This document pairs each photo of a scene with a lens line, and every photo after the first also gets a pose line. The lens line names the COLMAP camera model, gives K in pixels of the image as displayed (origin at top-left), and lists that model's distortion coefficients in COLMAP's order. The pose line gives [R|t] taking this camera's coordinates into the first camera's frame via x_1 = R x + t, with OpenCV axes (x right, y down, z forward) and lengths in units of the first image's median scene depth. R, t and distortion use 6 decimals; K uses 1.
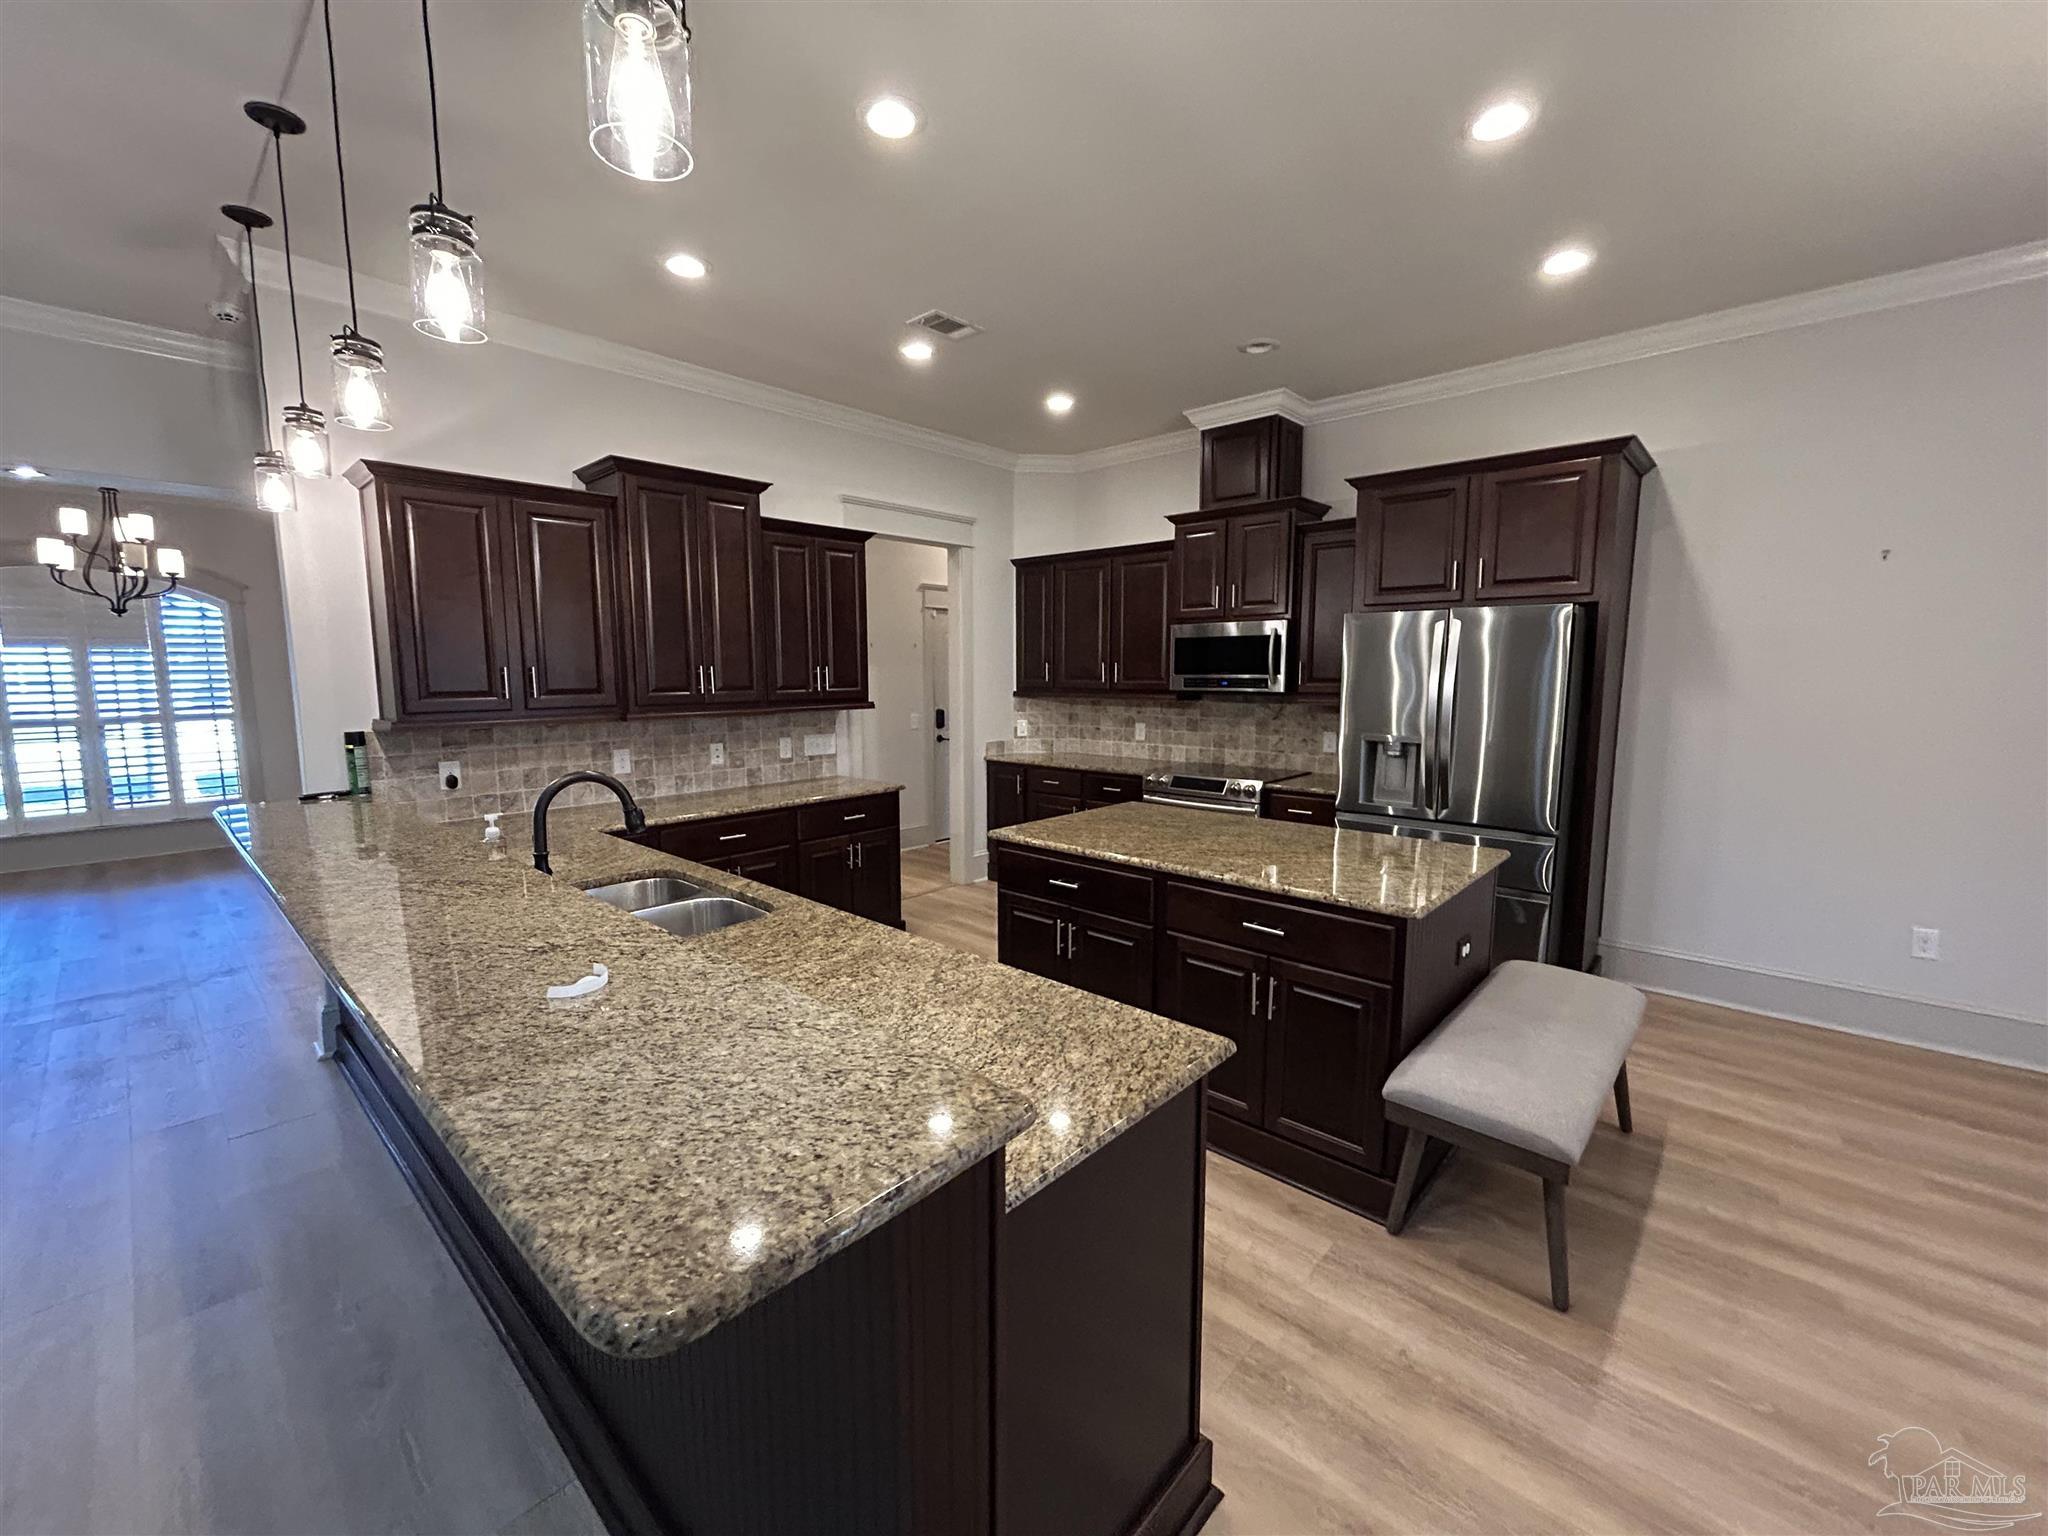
lens RADIAL K [[827.8, 0, 1020.8], [0, 827.8, 766.0], [0, 0, 1]] dist [-0.002852, 0.001633]
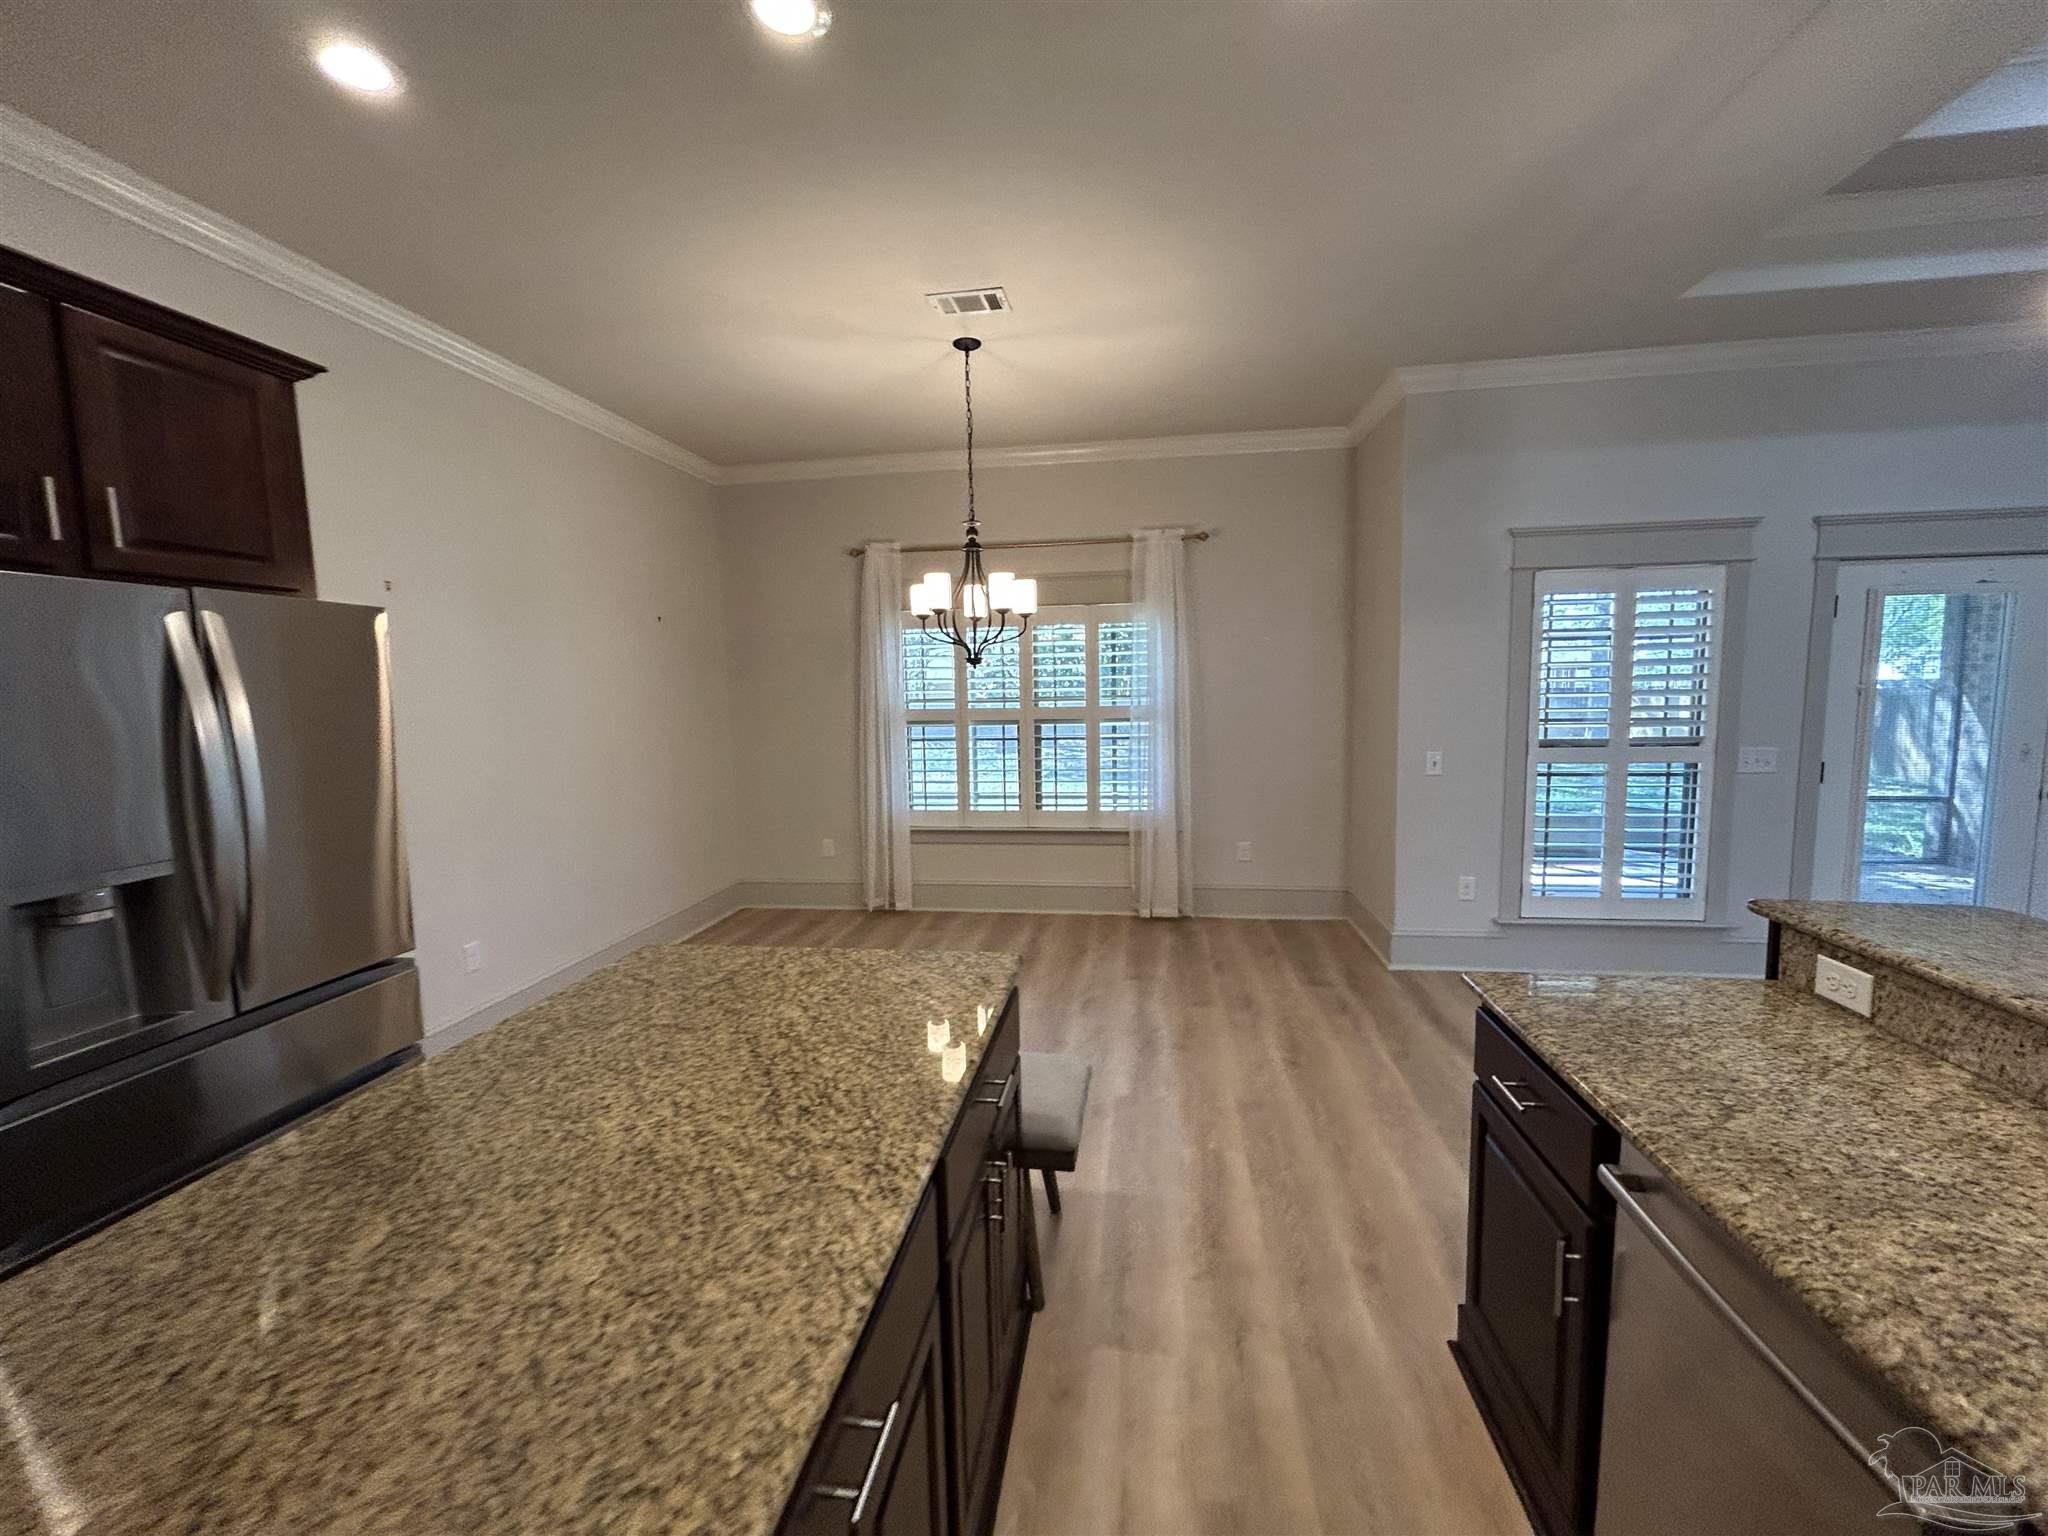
lens RADIAL K [[827.8, 0, 1019.6], [0, 827.8, 773.1], [0, 0, 1]] dist [-0.002852, 0.001633]
pose [[-0.554297, -0.074547, 0.828974, -0.147822], [0.121773, 0.978000, 0.169372, -0.098896], [-0.823363, 0.194829, -0.533025, 0.813369]]
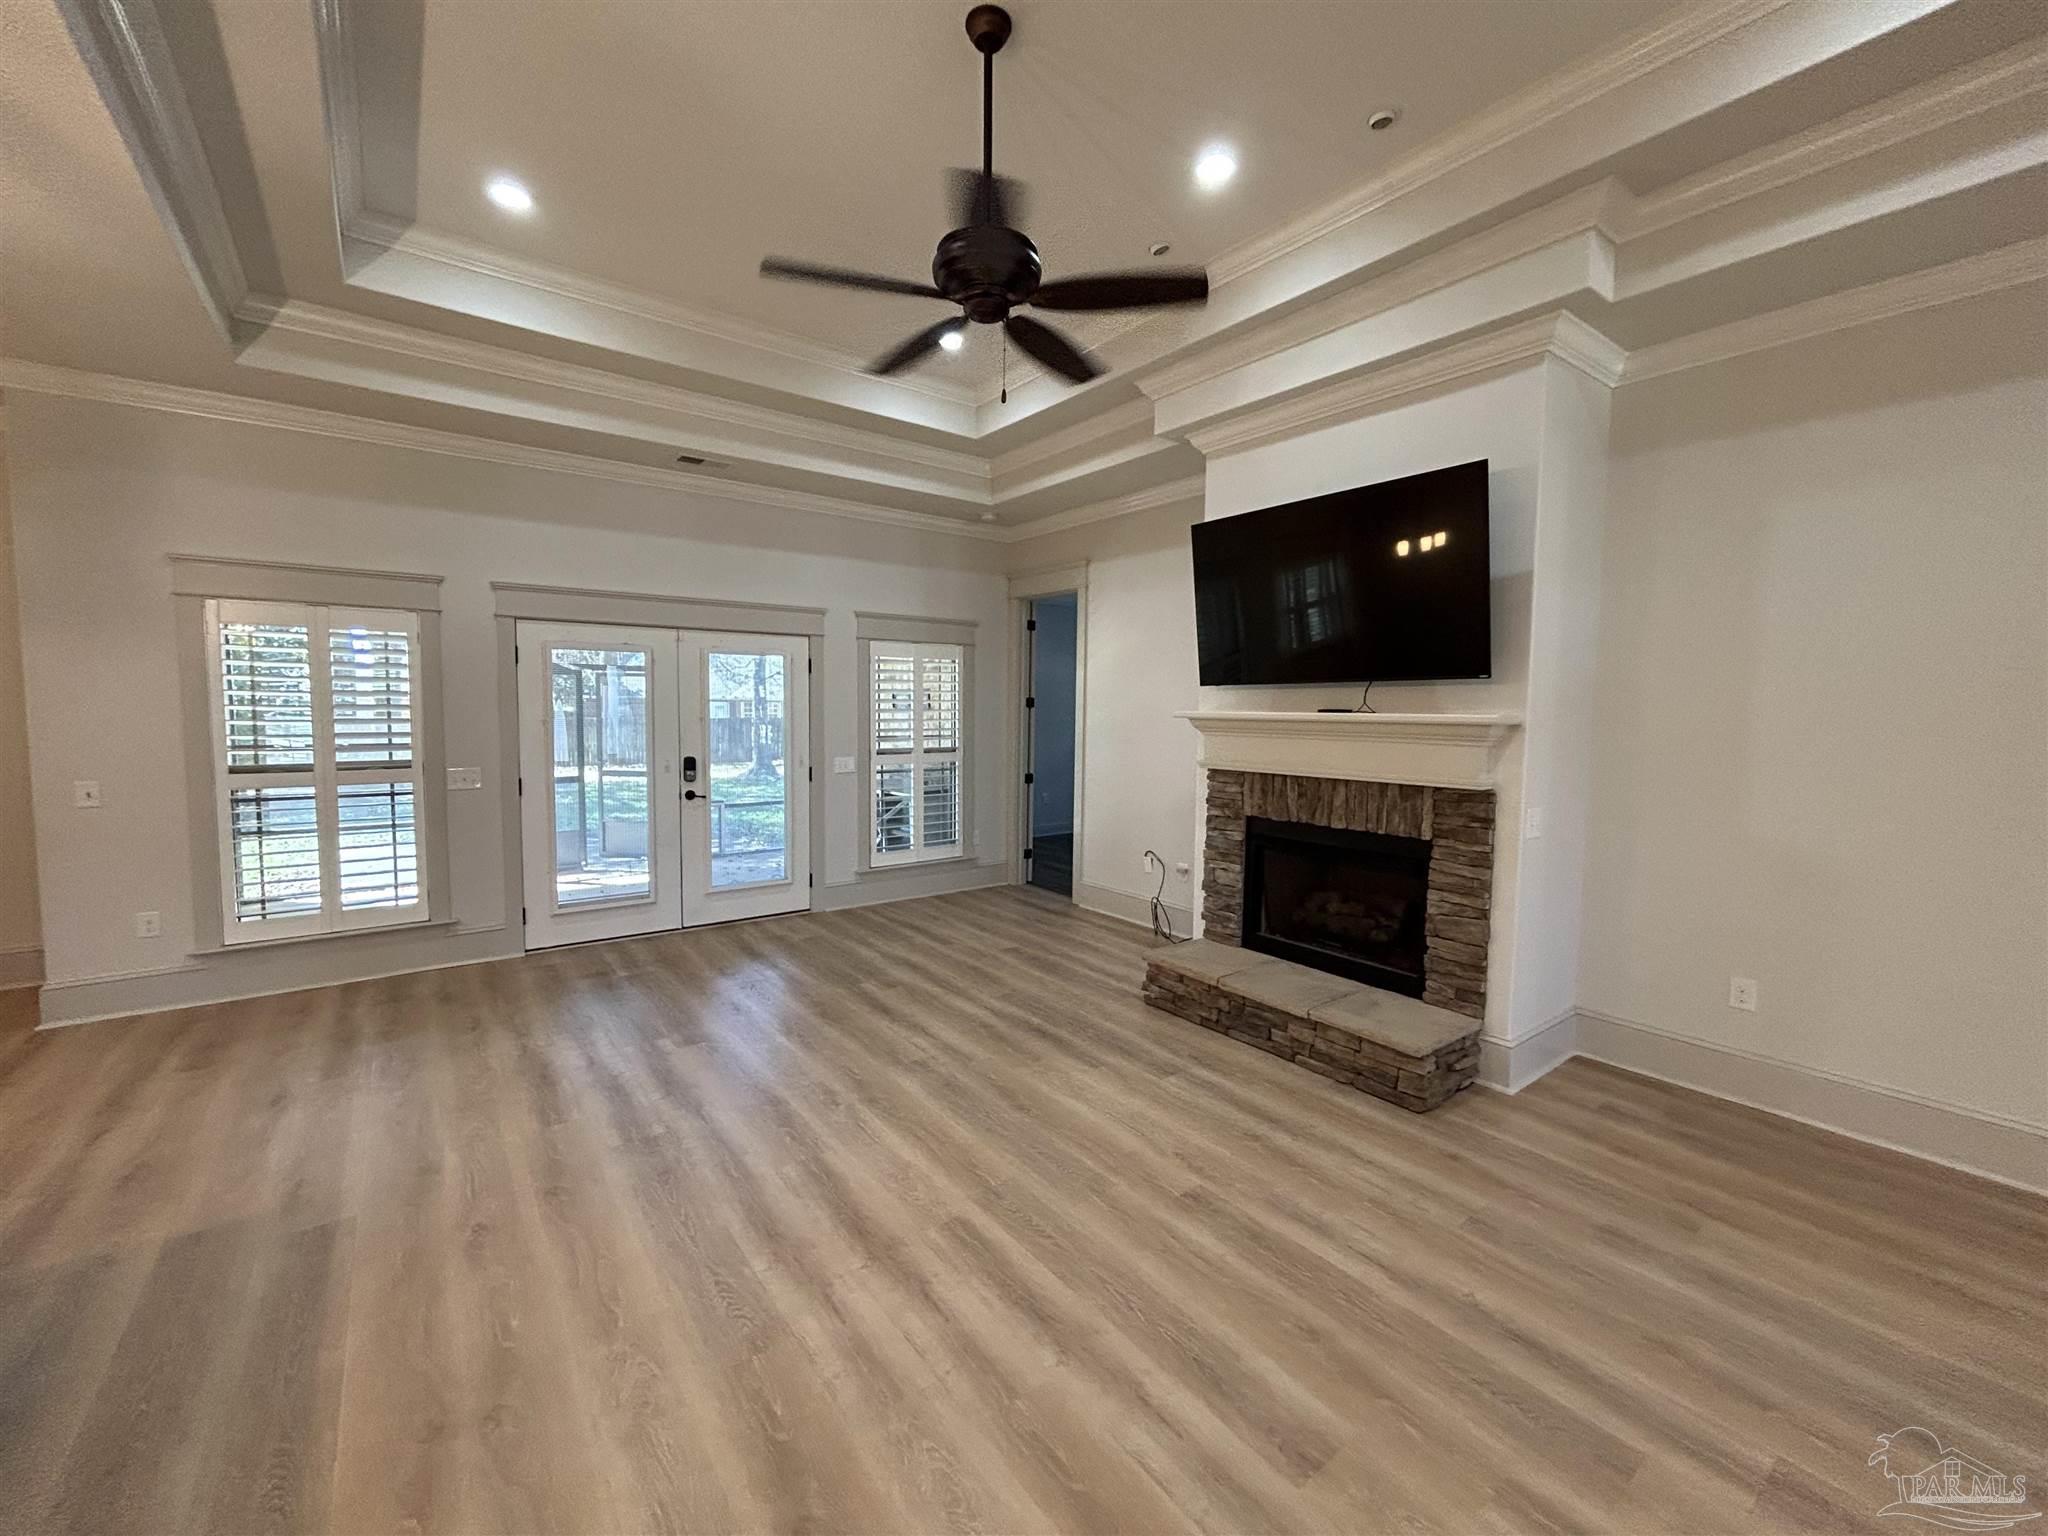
lens RADIAL K [[827.8, 0, 1028.8], [0, 827.8, 764.2], [0, 0, 1]] dist [-0.002852, 0.001633]
pose [[-0.982982, -0.018036, 0.182815, -0.861905], [0.016739, 0.982235, 0.186908, -0.063694], [-0.182938, 0.186788, -0.965217, 0.524422]]
